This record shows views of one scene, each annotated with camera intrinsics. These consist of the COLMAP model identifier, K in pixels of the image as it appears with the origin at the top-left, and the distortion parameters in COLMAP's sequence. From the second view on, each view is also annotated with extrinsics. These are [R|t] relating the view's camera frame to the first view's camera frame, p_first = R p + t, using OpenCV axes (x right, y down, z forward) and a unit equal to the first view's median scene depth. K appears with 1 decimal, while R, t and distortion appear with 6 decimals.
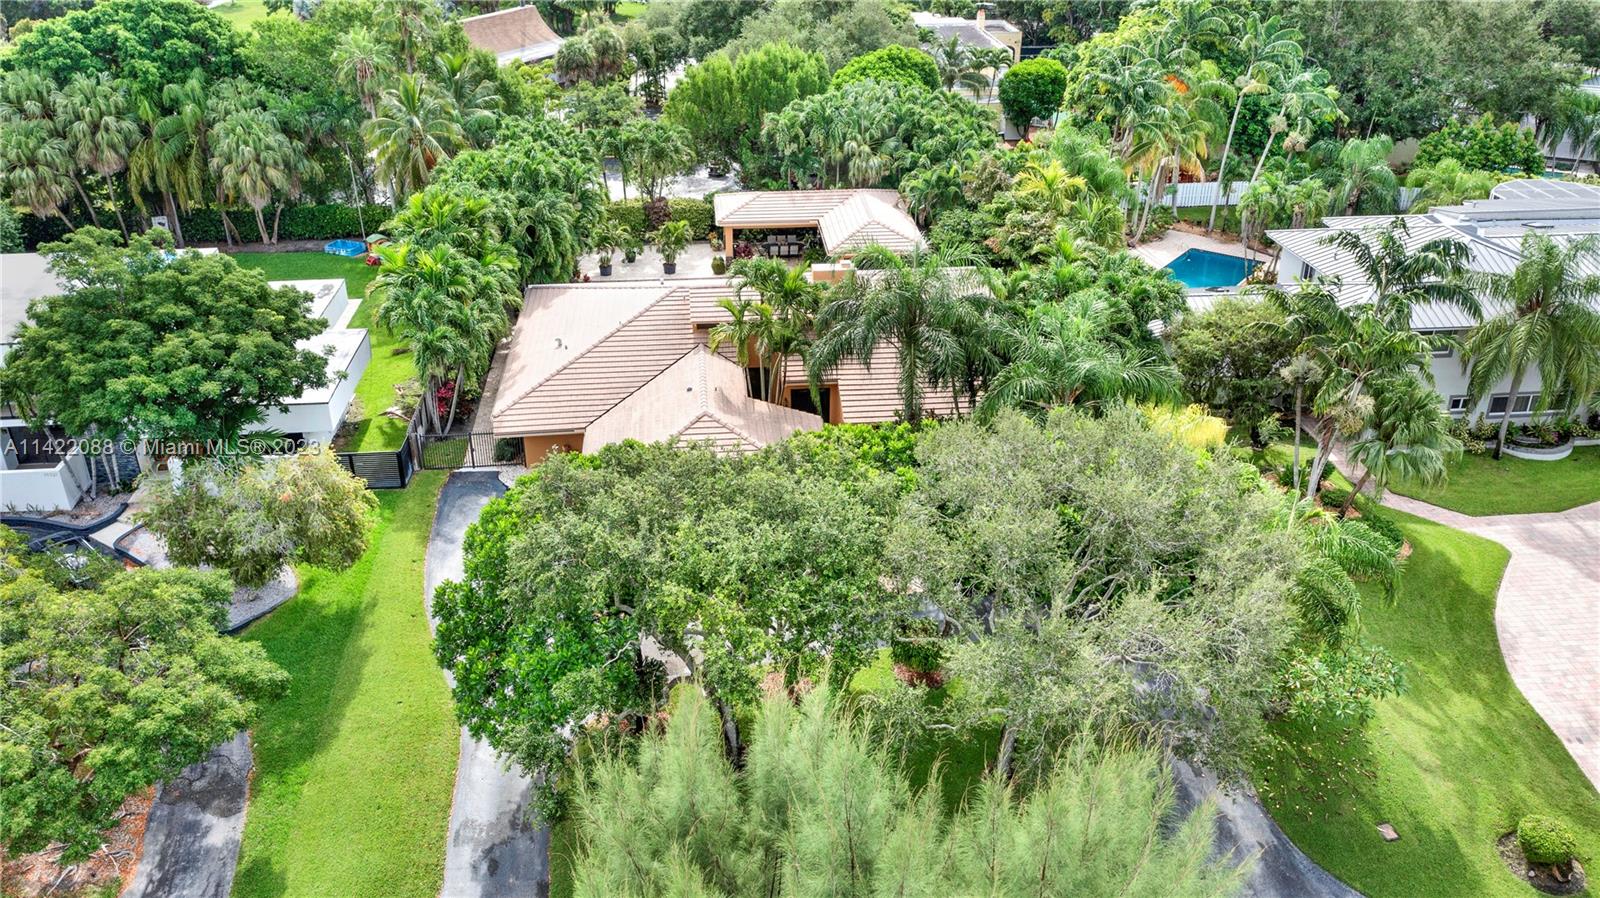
lens RADIAL K [[1310.4, 0, 791.7], [0, 1310.4, 405.7], [0, 0, 1]] dist [-0.009669, -0.002510]
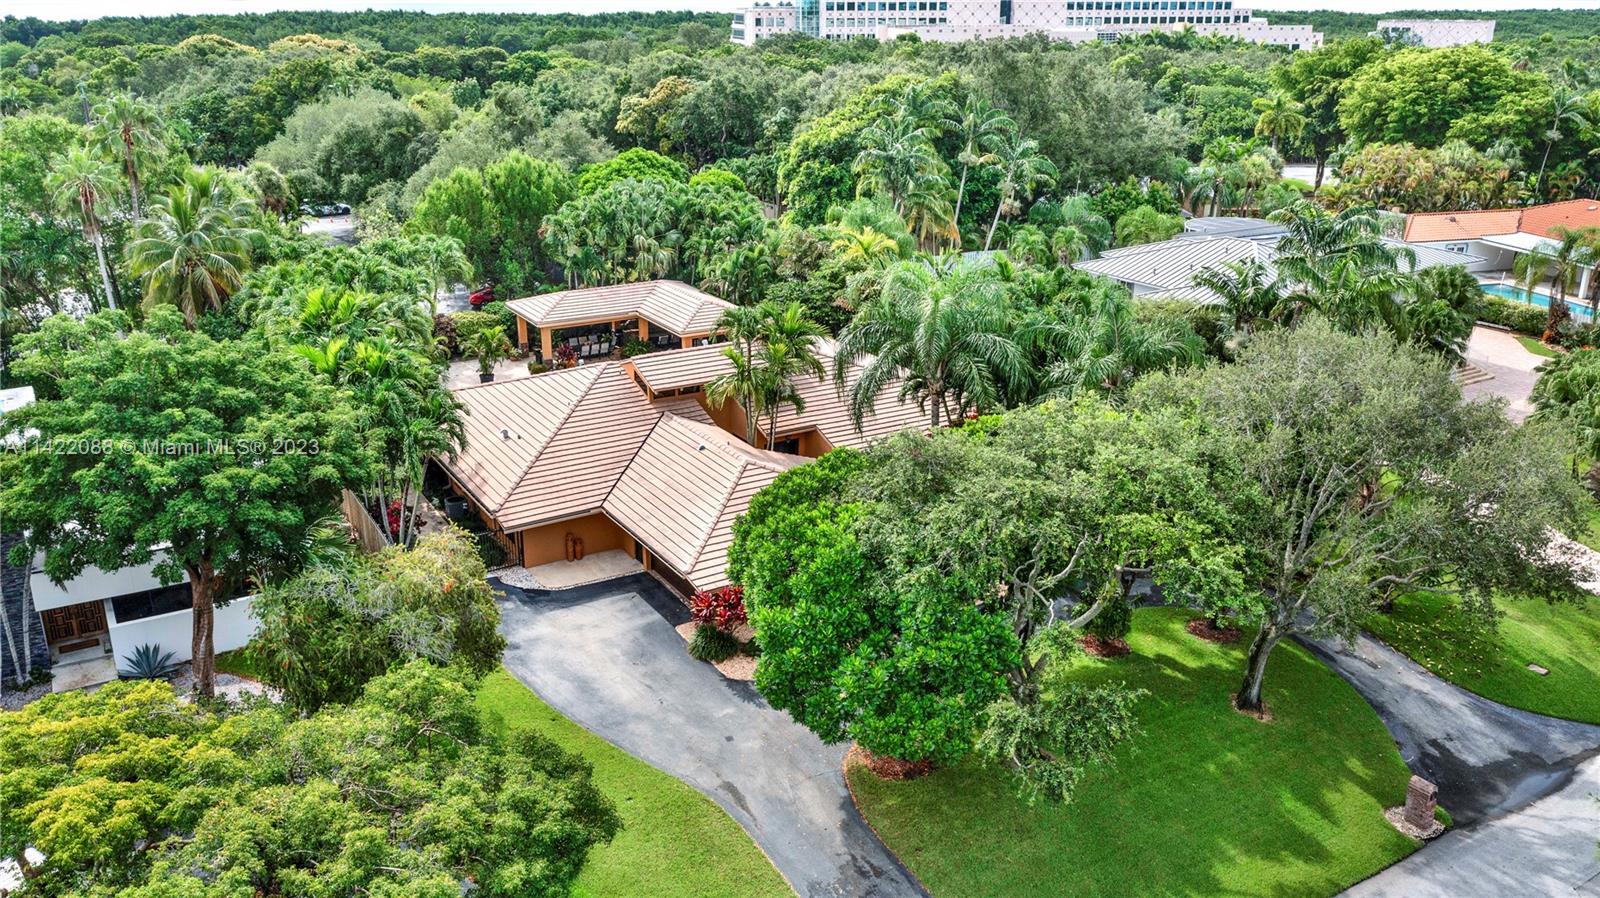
lens RADIAL K [[1310.4, 0, 791.7], [0, 1310.4, 405.7], [0, 0, 1]] dist [-0.009669, -0.002510]
pose [[0.904076, -0.127306, 0.407970, -0.285123], [0.181543, 0.978594, -0.096937, 0.043263], [-0.386896, 0.161703, 0.907835, 0.080747]]
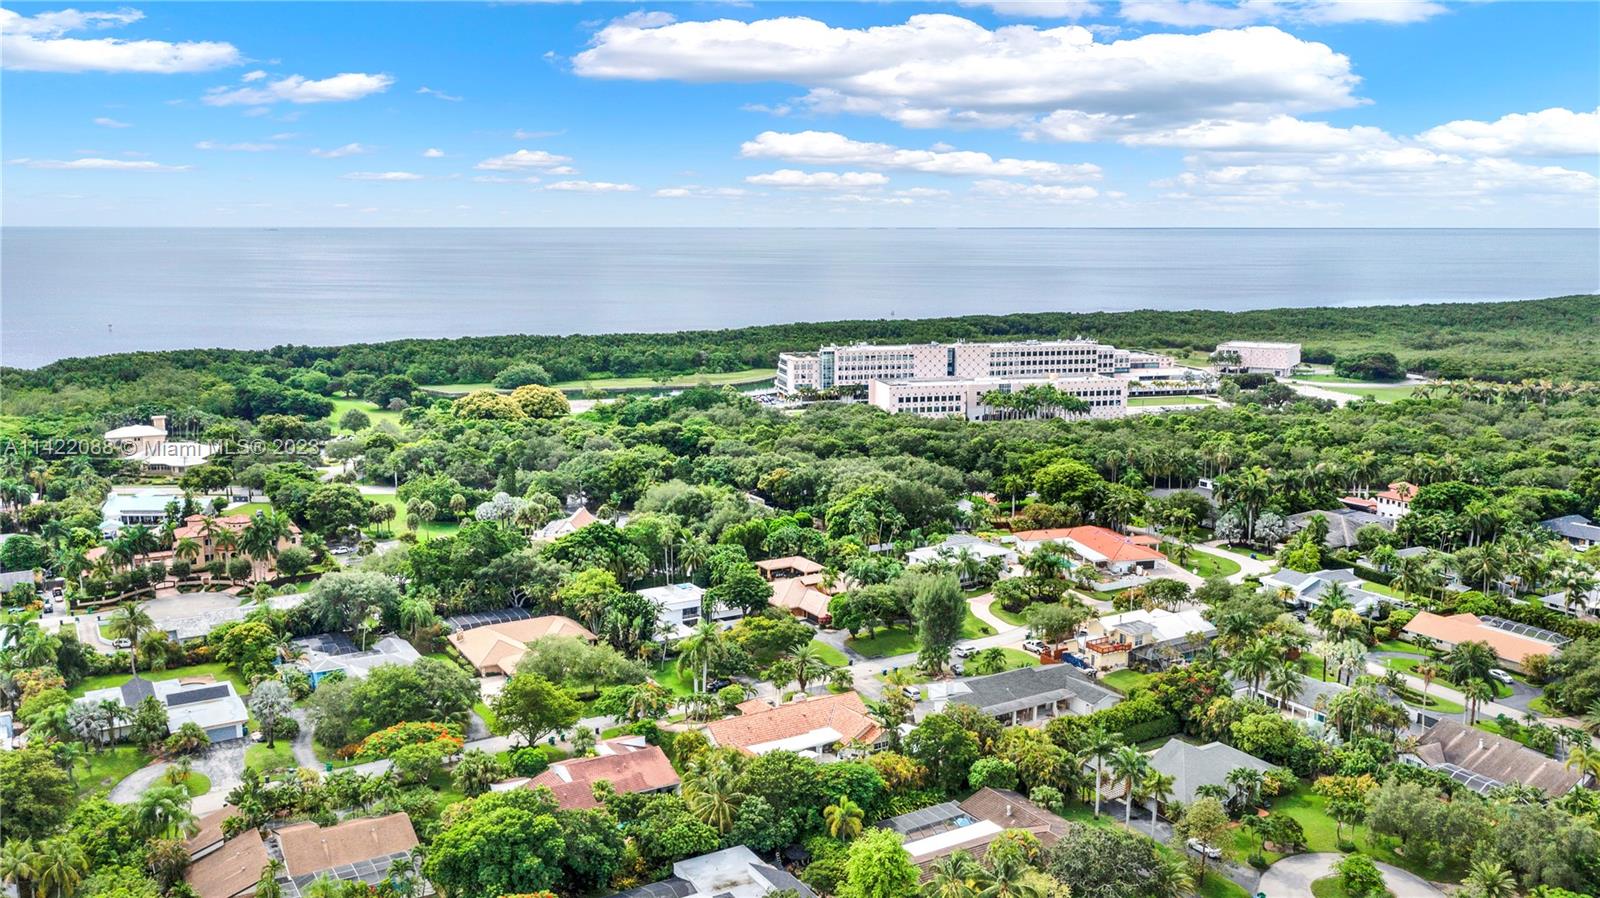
lens RADIAL K [[1310.4, 0, 791.7], [0, 1310.4, 405.7], [0, 0, 1]] dist [-0.009669, -0.002510]
pose [[0.907602, -0.056508, 0.416011, -1.509379], [0.178055, 0.949180, -0.259528, 0.396350], [-0.380204, 0.309621, 0.871539, -2.395168]]
